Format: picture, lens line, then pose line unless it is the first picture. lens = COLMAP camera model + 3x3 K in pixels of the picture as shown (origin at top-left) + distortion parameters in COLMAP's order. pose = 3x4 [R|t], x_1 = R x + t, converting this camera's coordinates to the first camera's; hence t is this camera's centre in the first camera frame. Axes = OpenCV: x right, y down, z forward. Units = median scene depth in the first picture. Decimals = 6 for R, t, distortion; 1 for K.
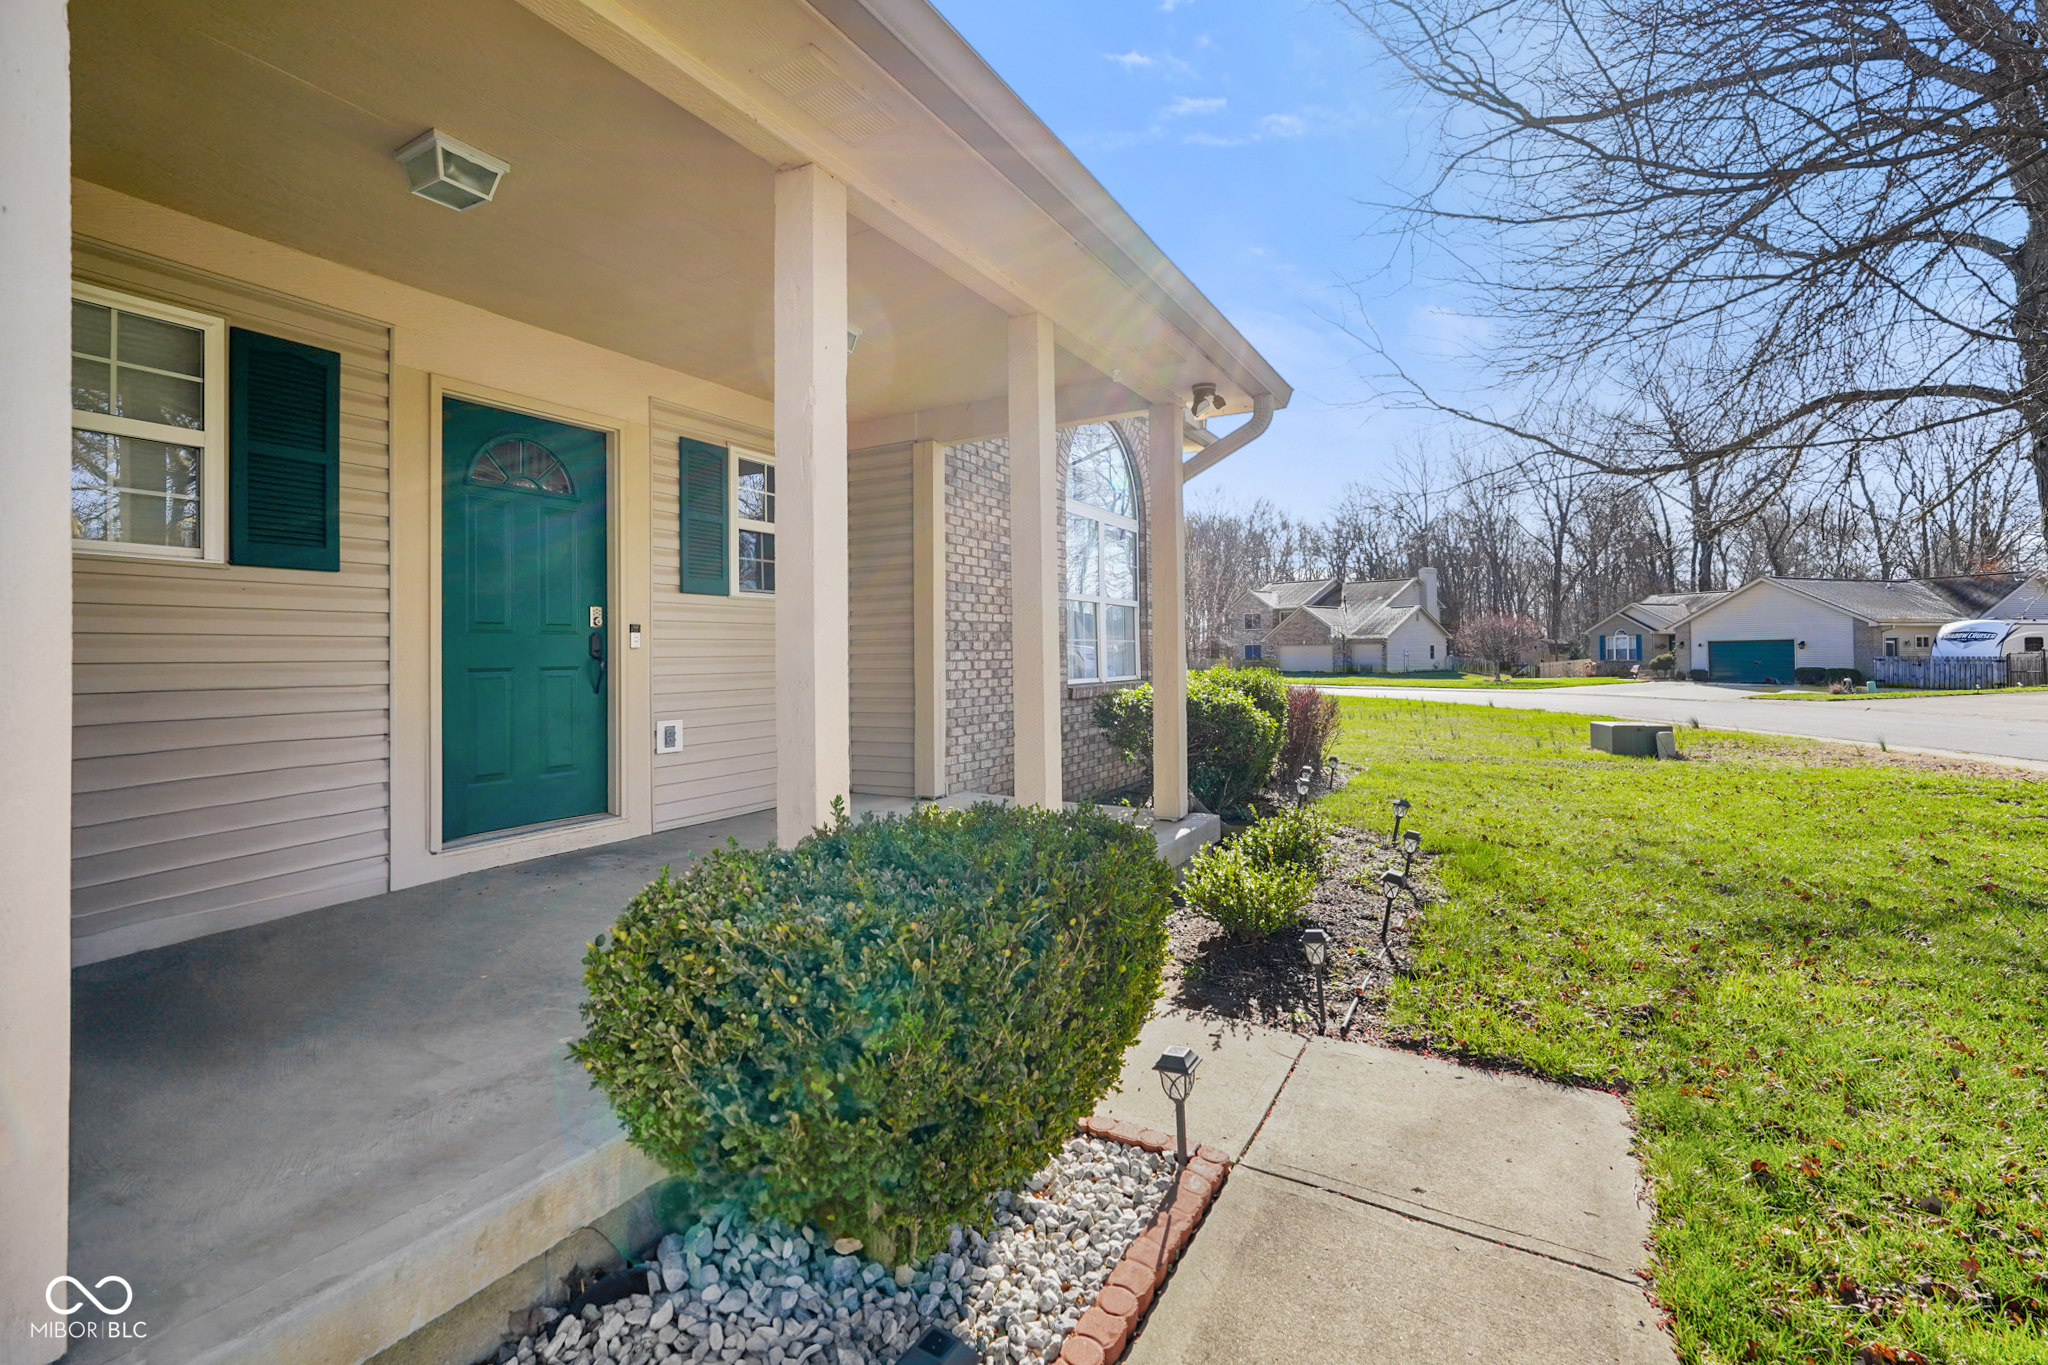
lens RADIAL K [[945.6, 0, 1031.1], [0, 945.6, 642.4], [0, 0, 1]] dist [0.000866, -0.000019]
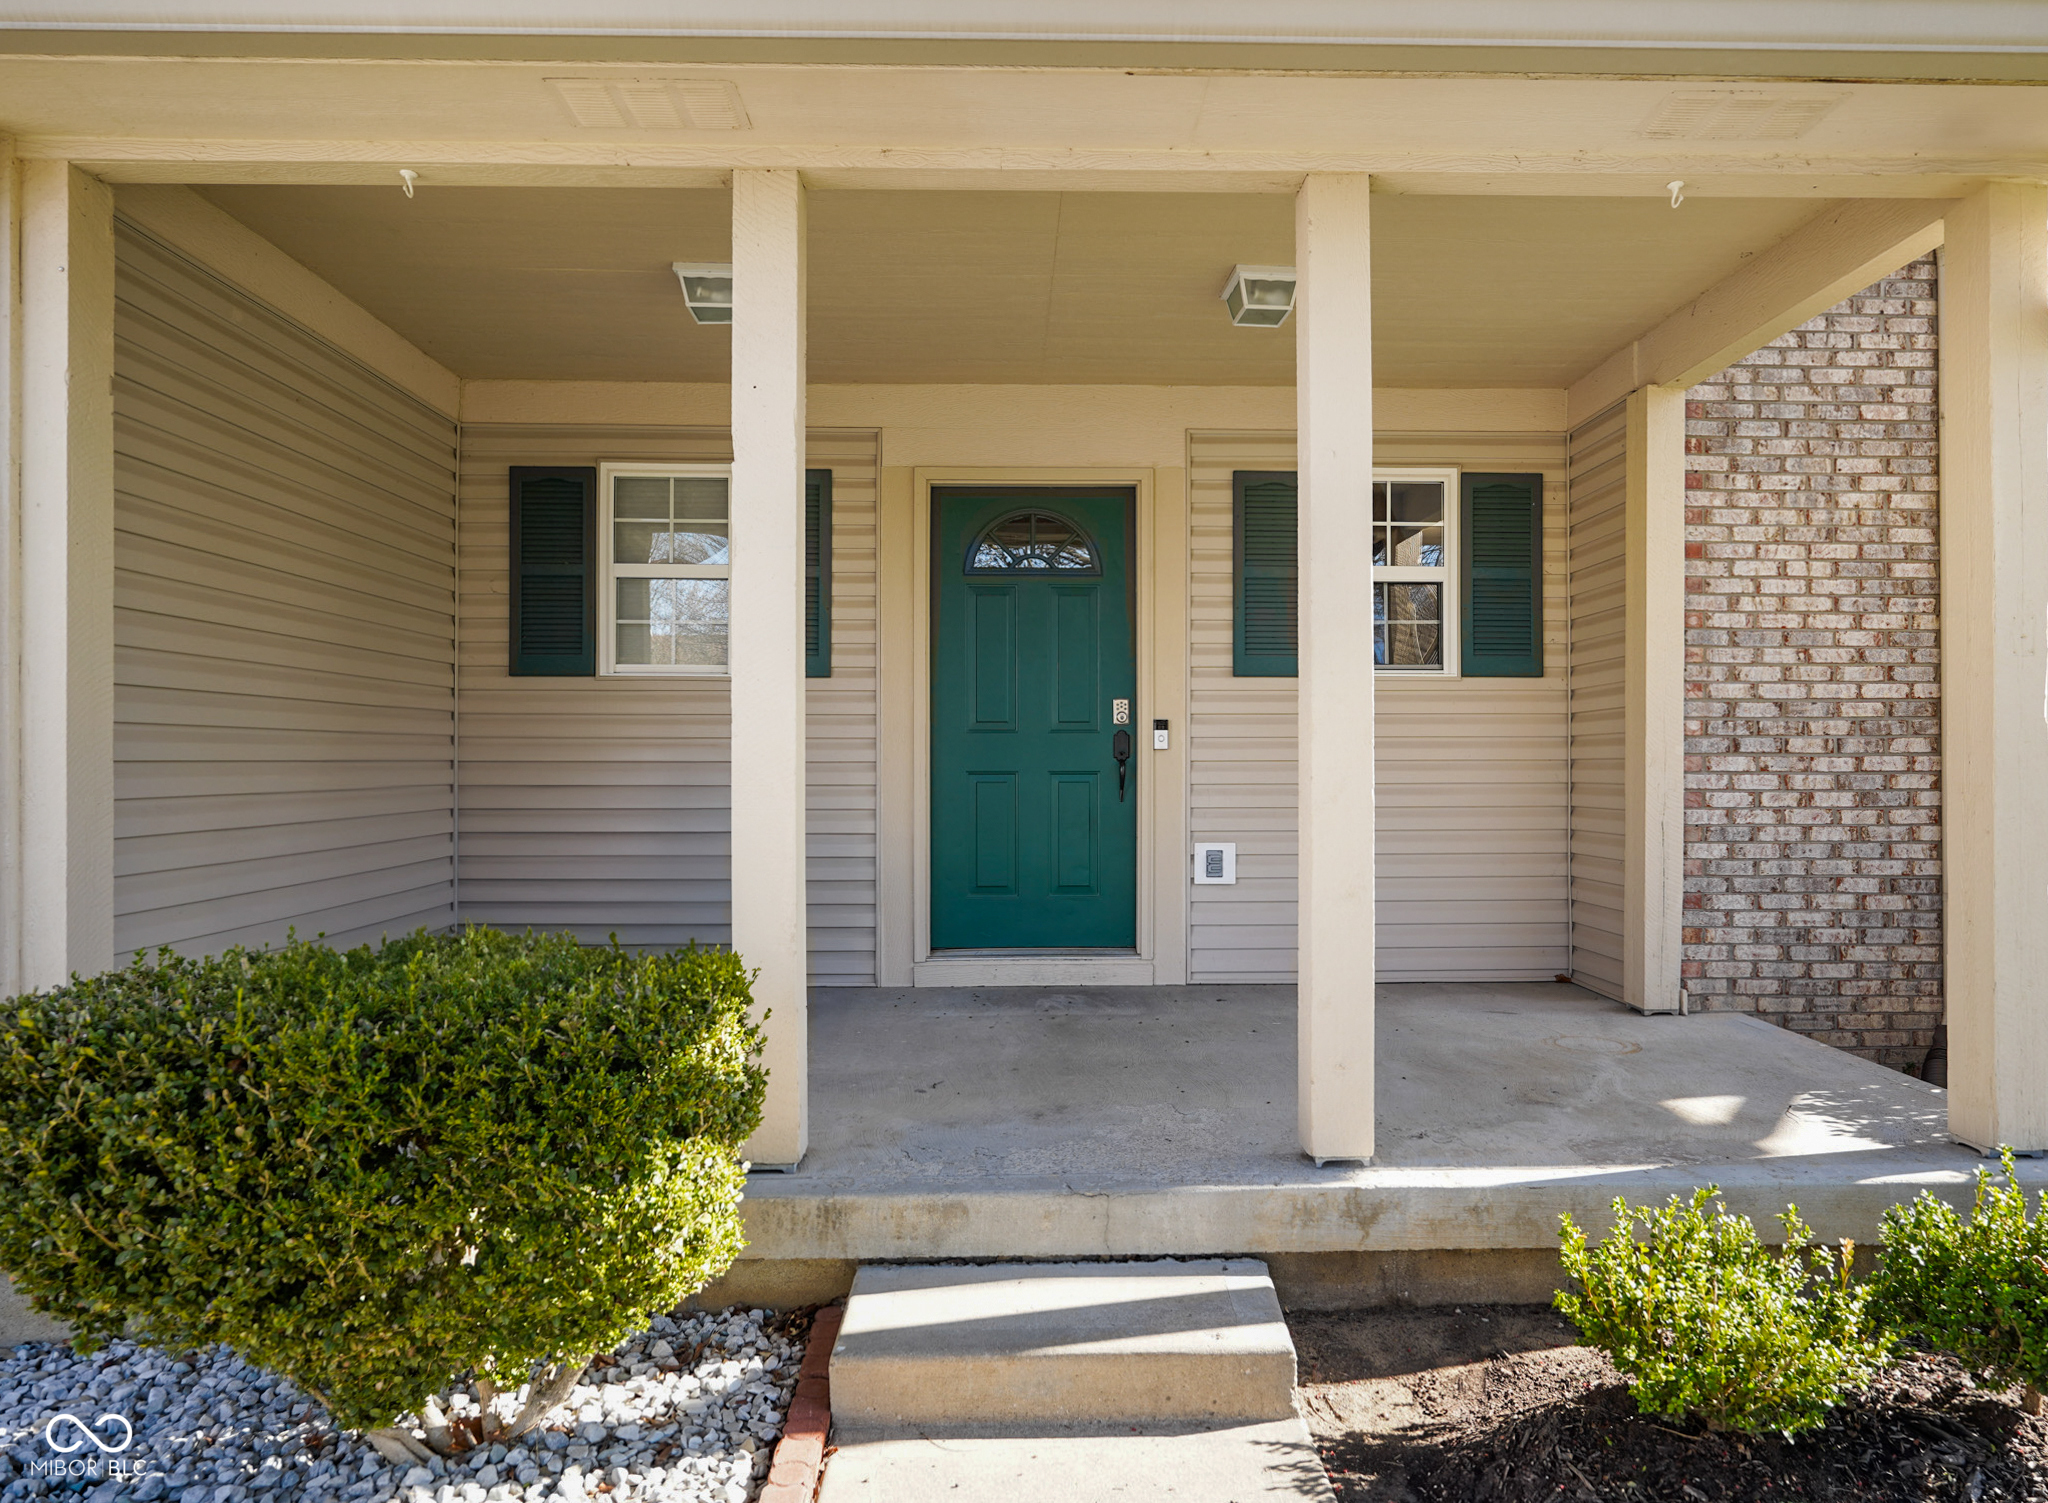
lens RADIAL K [[1284.6, 0, 1024.0], [0, 1284.6, 751.5], [0, 0, 1]] dist [-0.002738, -0.000900]
pose [[0.496494, -0.000889, -0.868040, 0.452843], [0.003756, 0.999992, 0.001124, 0.006004], [0.868032, -0.003819, 0.496493, 0.347151]]
